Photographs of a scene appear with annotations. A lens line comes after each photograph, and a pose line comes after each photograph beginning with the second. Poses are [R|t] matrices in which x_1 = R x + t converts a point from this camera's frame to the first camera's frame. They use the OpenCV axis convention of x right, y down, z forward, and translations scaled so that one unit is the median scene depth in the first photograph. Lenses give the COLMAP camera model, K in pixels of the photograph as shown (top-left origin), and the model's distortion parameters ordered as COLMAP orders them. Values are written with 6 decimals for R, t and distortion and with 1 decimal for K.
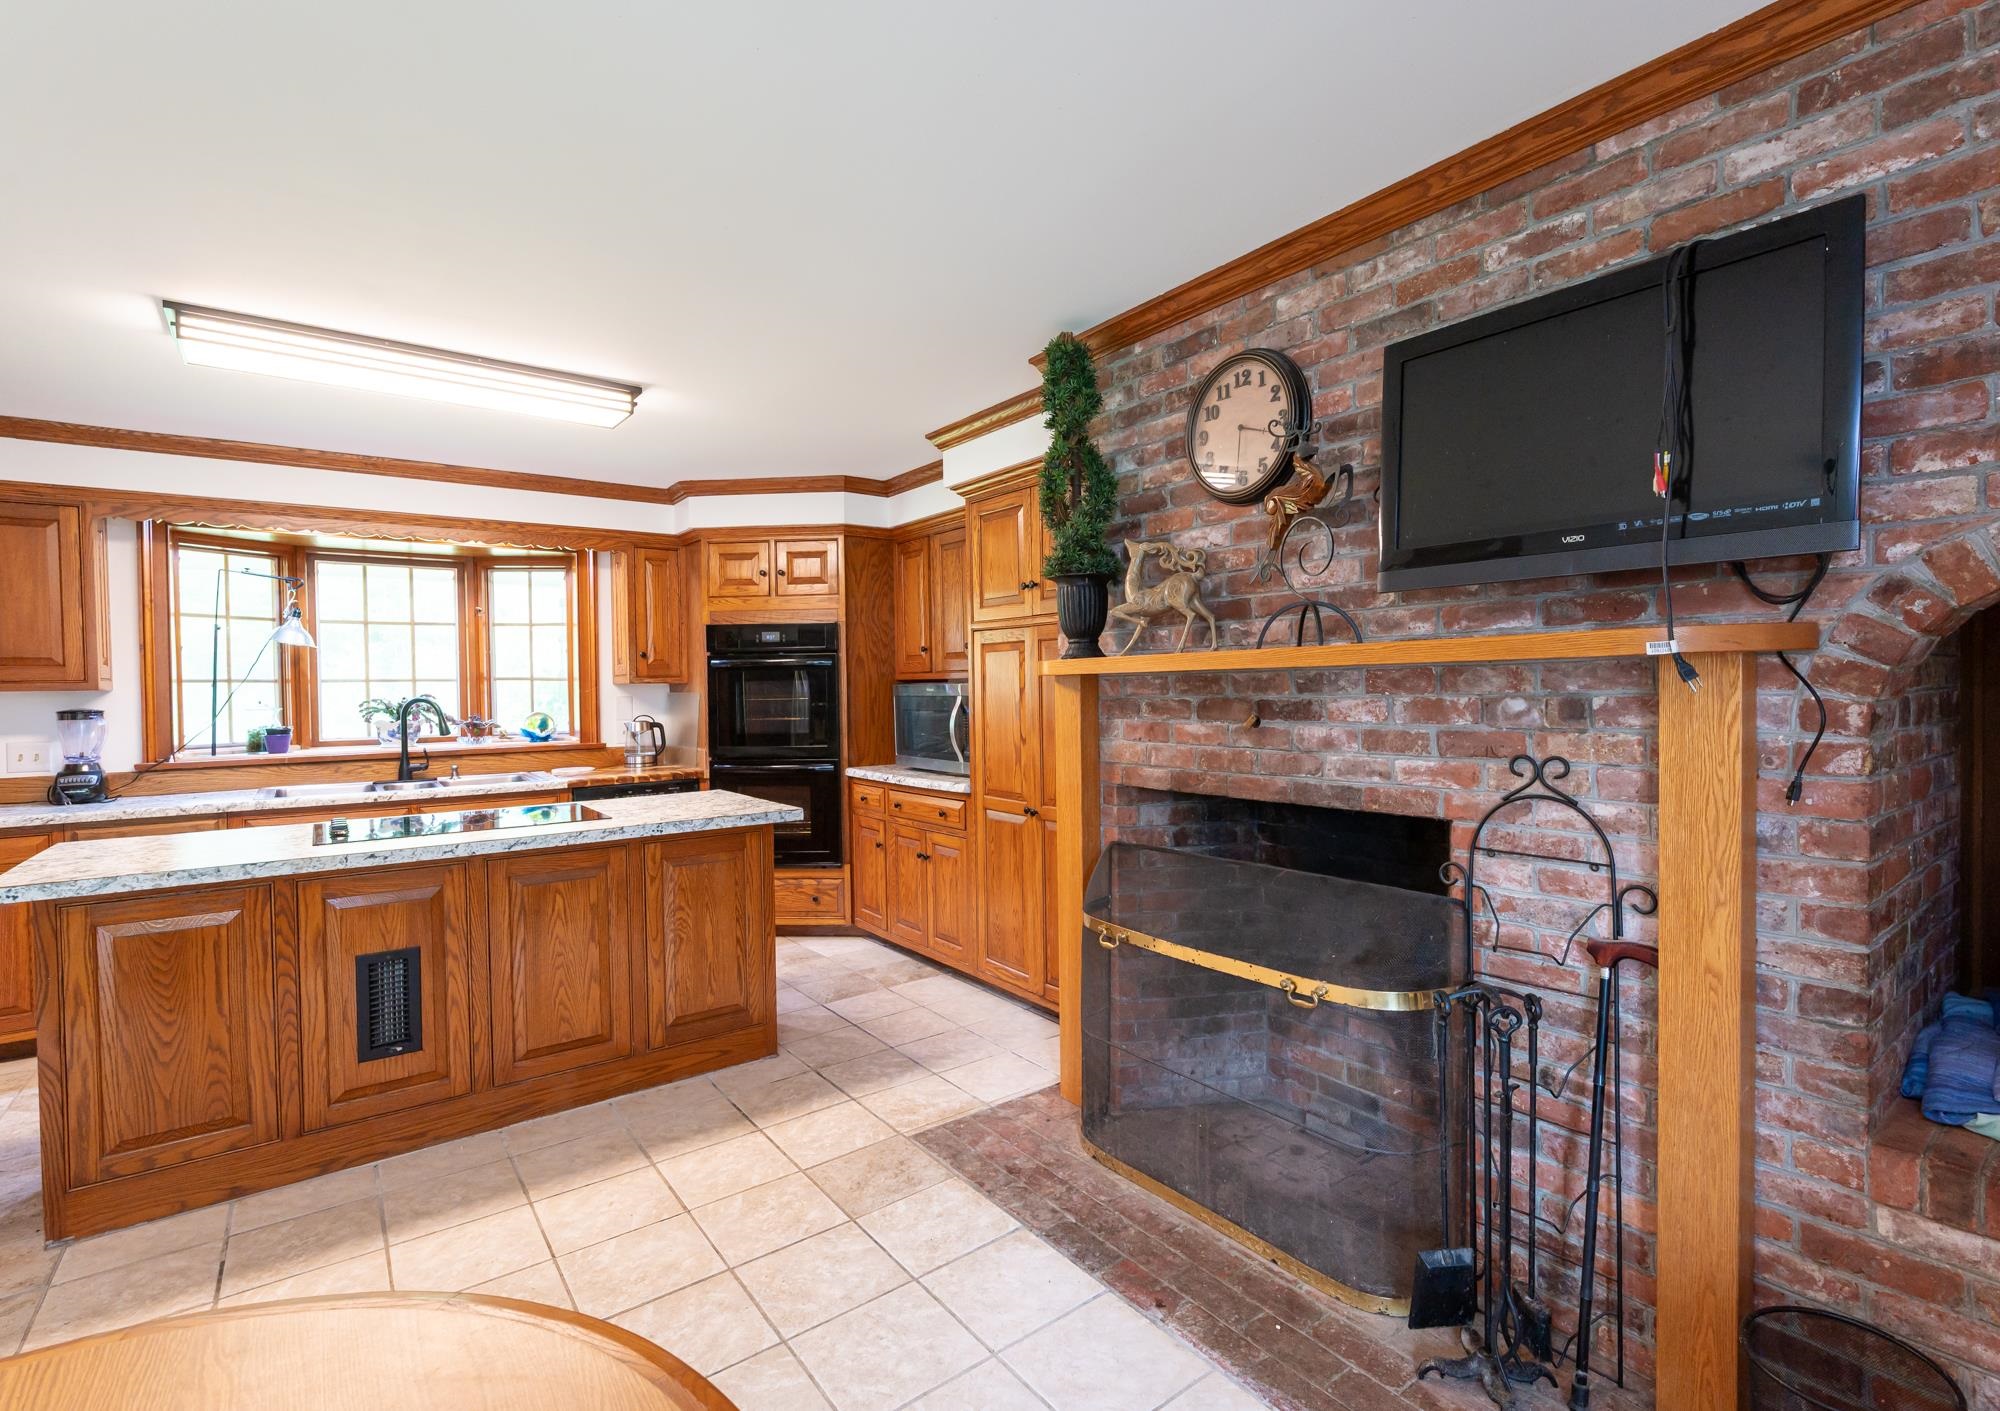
lens RADIAL K [[923.3, 0, 1047.4], [0, 923.3, 707.6], [0, 0, 1]] dist [-0.001732, -0.000462]
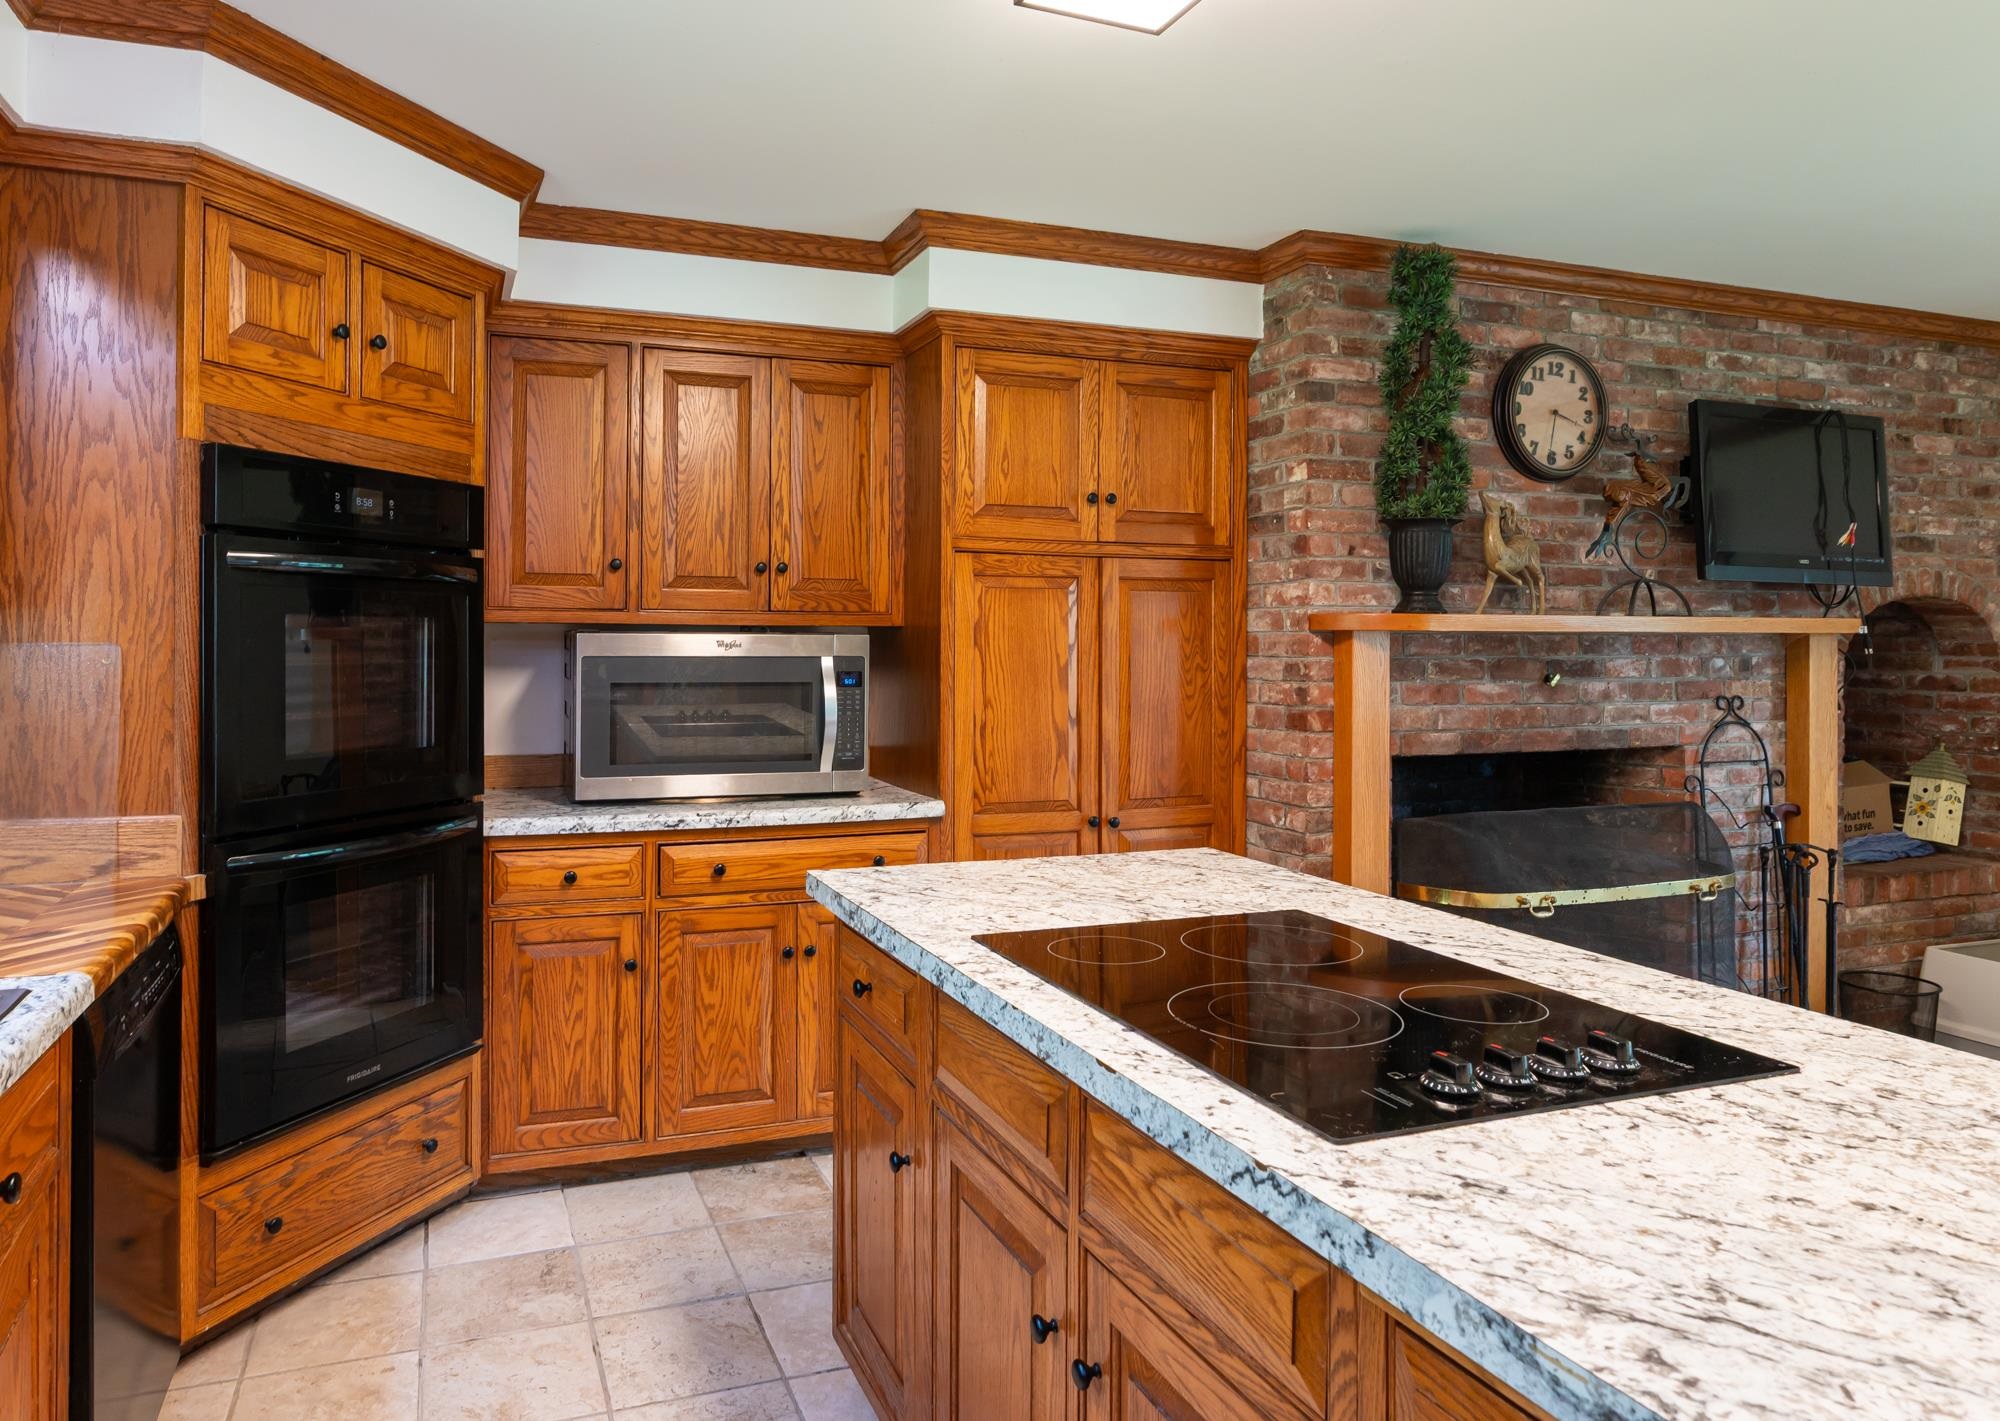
lens RADIAL K [[1266.0, 0, 895.1], [0, 1266.0, 642.9], [0, 0, 1]] dist [-0.006437, -0.000972]
pose [[0.331075, 0.015537, 0.943476, -1.240079], [0.013064, 0.999693, -0.021047, -0.005967], [-0.943514, 0.019294, 0.330771, 1.054675]]
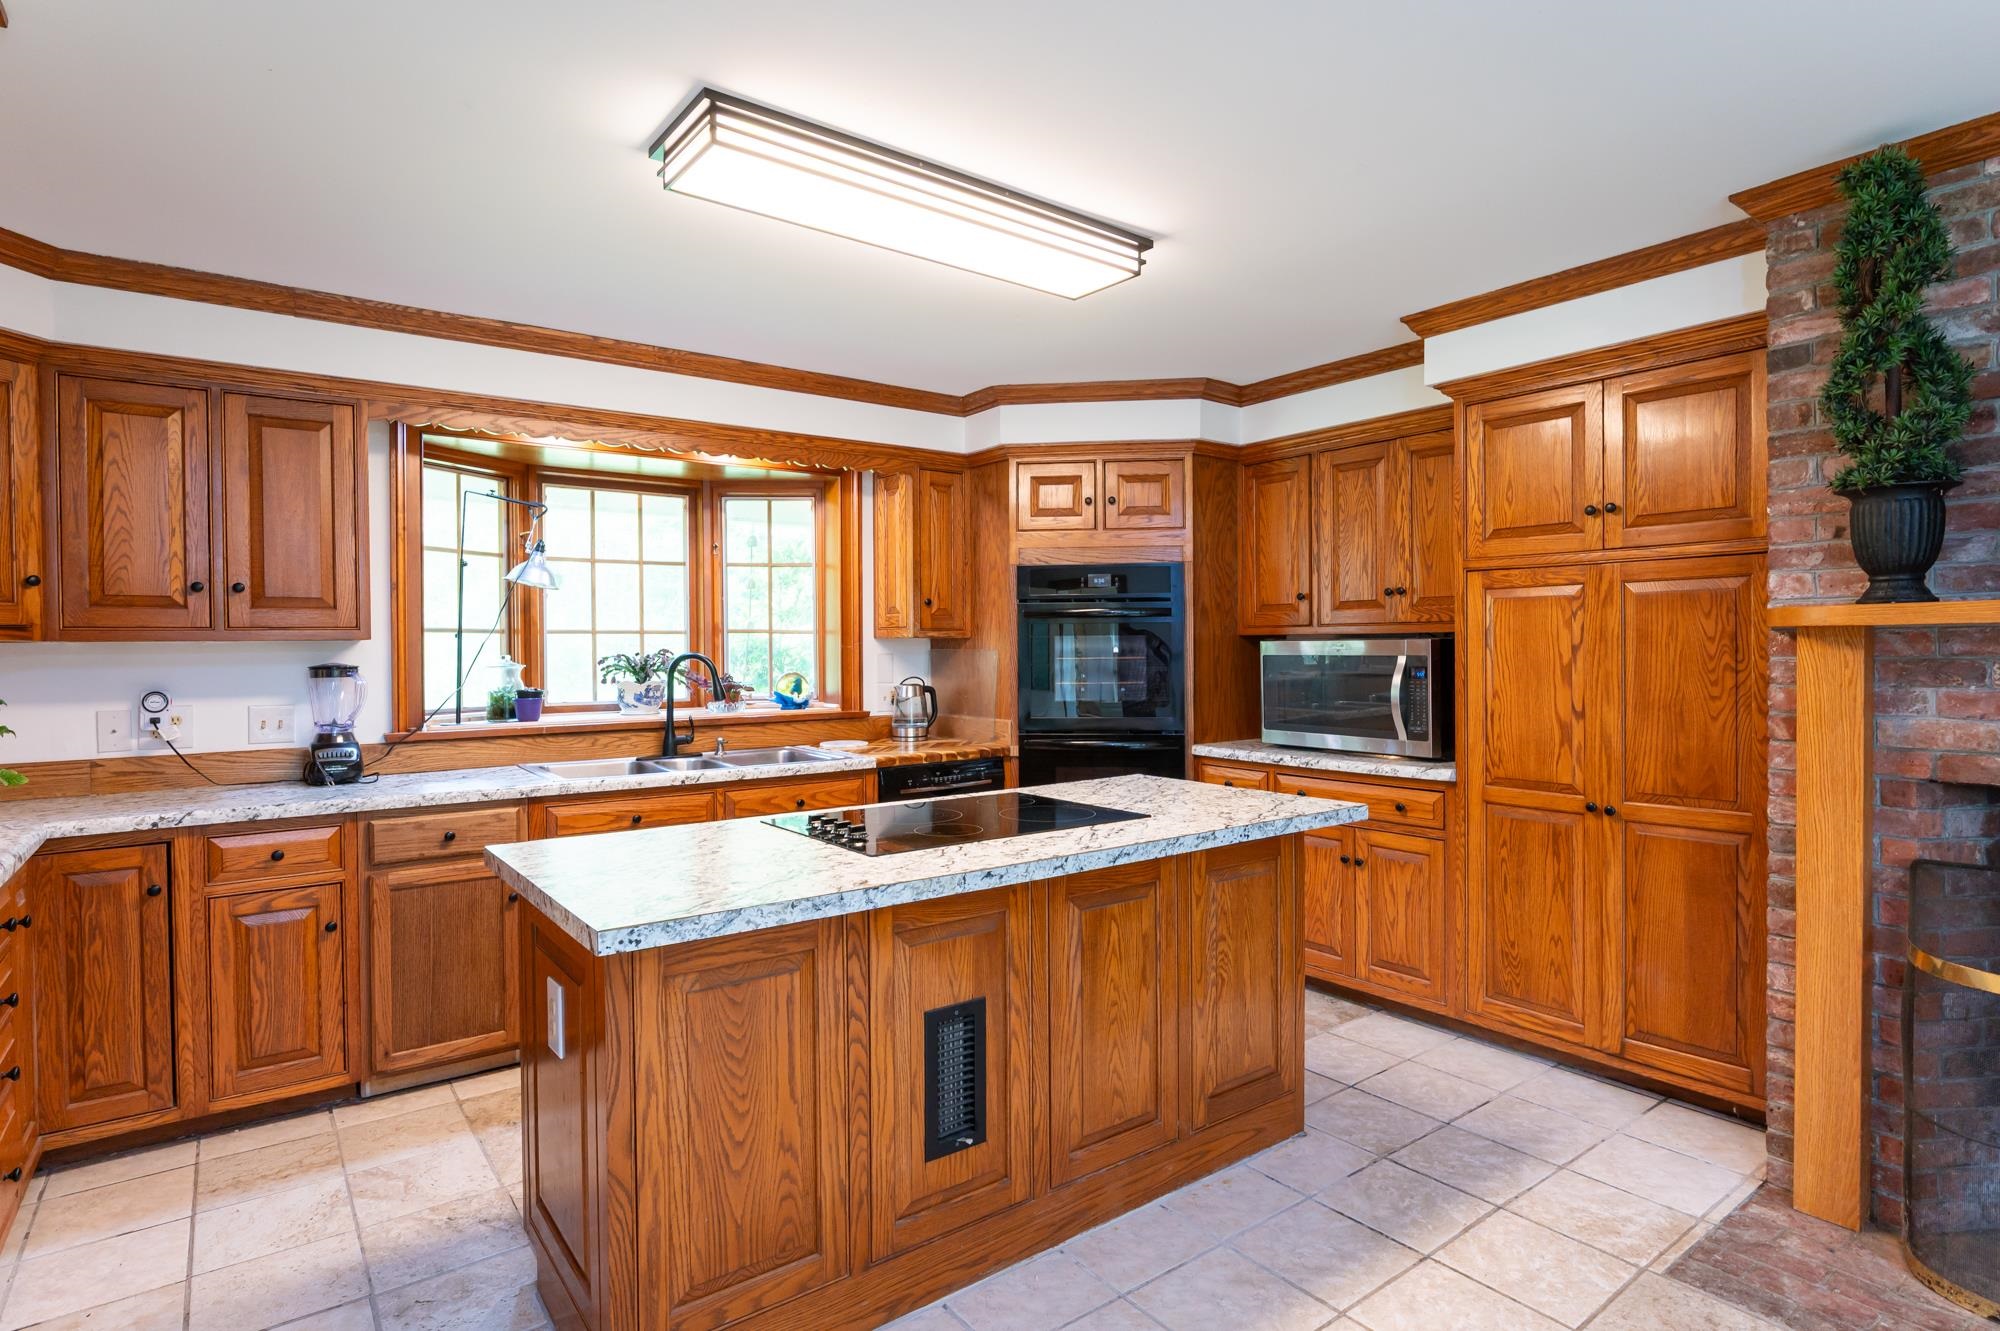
lens RADIAL K [[1021.5, 0, 1000.0], [0, 1021.5, 665.5], [0, 0, 1]] dist [-0.005332, -0.000714]
pose [[0.999583, 0.007637, -0.027831, -0.618776], [-0.007802, 0.999953, -0.005823, 0.005106], [0.027785, 0.006037, 0.999596, 0.194356]]
